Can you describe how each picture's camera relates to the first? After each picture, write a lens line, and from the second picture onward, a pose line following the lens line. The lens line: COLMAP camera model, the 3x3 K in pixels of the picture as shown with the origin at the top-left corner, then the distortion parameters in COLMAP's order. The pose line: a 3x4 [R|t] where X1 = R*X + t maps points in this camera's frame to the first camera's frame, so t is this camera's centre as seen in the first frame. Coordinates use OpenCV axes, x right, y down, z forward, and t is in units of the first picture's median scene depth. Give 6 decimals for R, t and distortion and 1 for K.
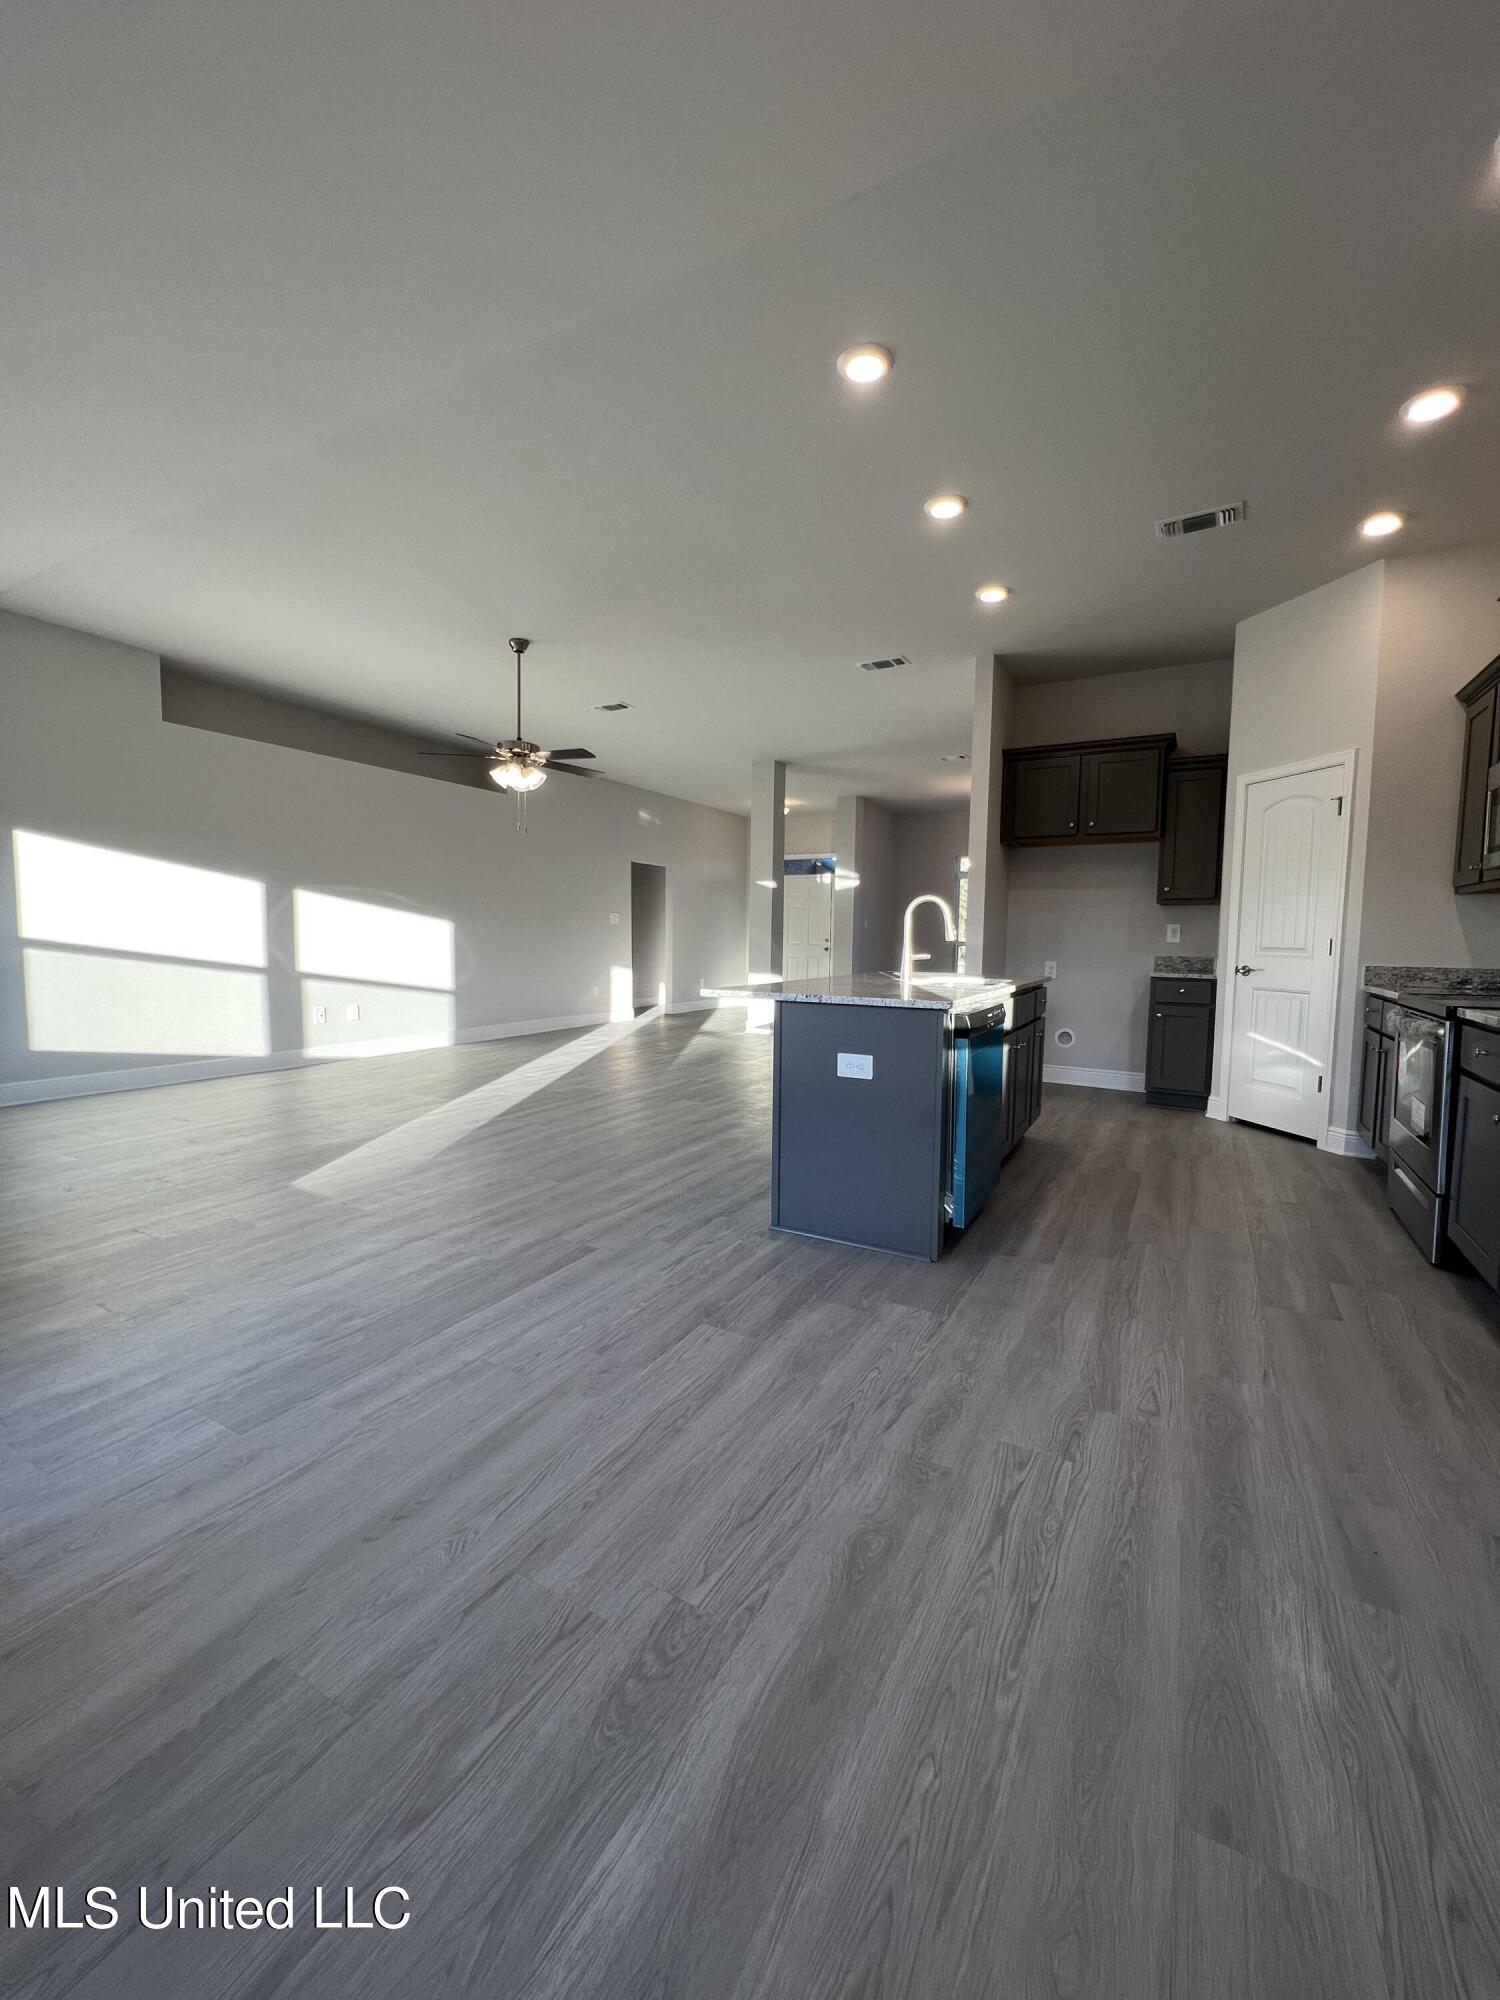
lens RADIAL K [[799.2, 0, 755.5], [0, 799.2, 996.3], [0, 0, 1]] dist [-0.000913, 0.000323]
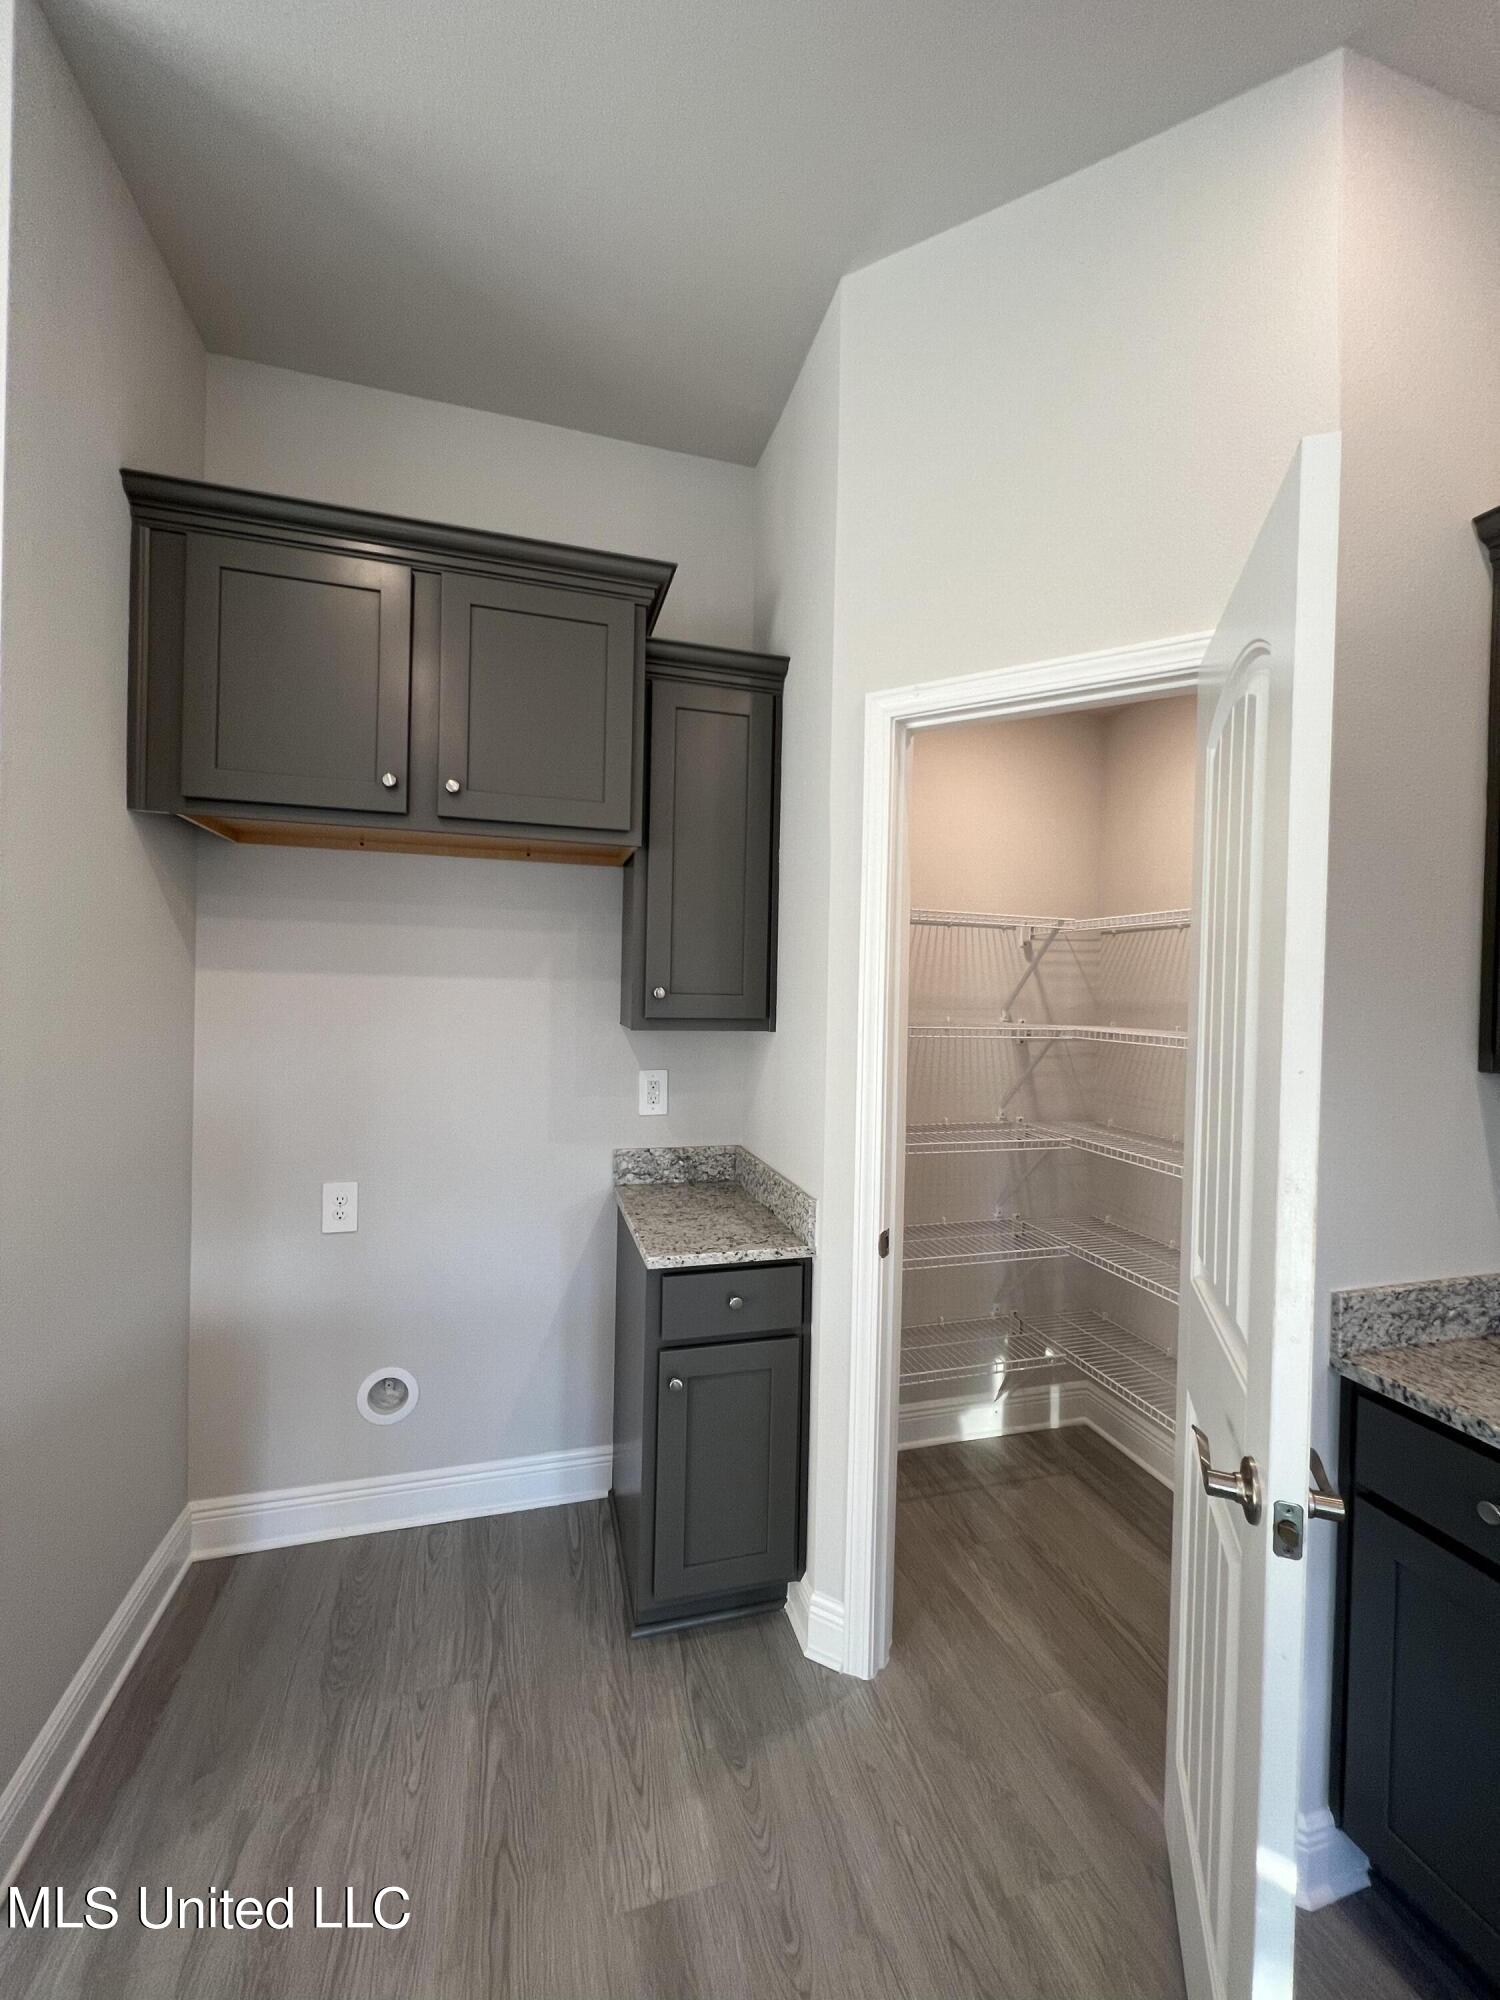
lens RADIAL K [[799.2, 0, 755.5], [0, 799.2, 996.3], [0, 0, 1]] dist [-0.000913, 0.000323]
pose [[0.700419, -0.008903, 0.713676, 0.271088], [0.043262, 0.998613, -0.030000, -0.114256], [-0.712420, 0.051888, 0.699833, 0.679465]]
